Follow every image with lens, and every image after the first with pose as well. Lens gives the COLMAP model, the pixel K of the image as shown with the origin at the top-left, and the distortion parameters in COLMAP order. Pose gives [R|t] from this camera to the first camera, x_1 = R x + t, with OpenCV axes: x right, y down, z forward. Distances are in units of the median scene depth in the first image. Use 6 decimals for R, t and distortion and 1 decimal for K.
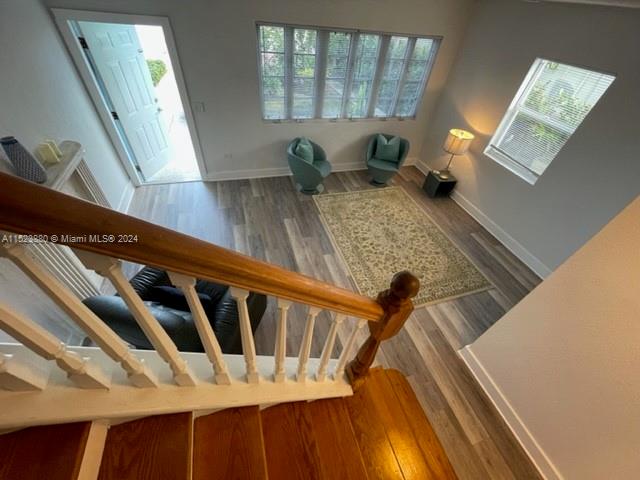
lens RADIAL K [[258.4, 0, 317.8], [0, 258.4, 237.4], [0, 0, 1]] dist [0.002836, -0.000419]
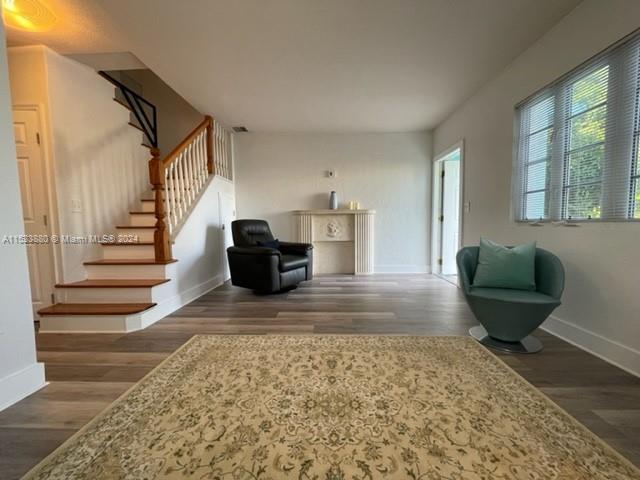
lens RADIAL K [[258.4, 0, 317.3], [0, 258.4, 239.3], [0, 0, 1]] dist [0.002836, -0.000419]
pose [[-0.330697, -0.020742, -0.943509, 0.655969], [-0.664390, 0.715147, 0.217144, -0.246882], [0.670243, 0.698667, -0.250278, 0.954558]]
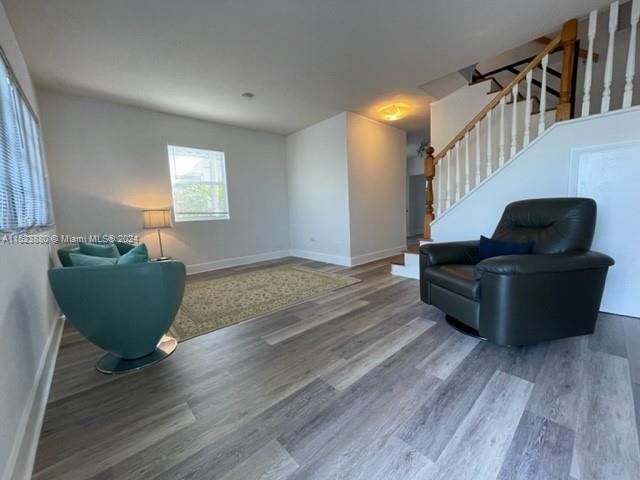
lens RADIAL K [[258.4, 0, 319.3], [0, 258.4, 240.9], [0, 0, 1]] dist [0.002836, -0.000419]
pose [[-0.416858, -0.170564, 0.892826, -0.629076], [0.631110, 0.652581, 0.419332, -0.379892], [-0.654164, 0.738273, -0.164388, 0.925400]]
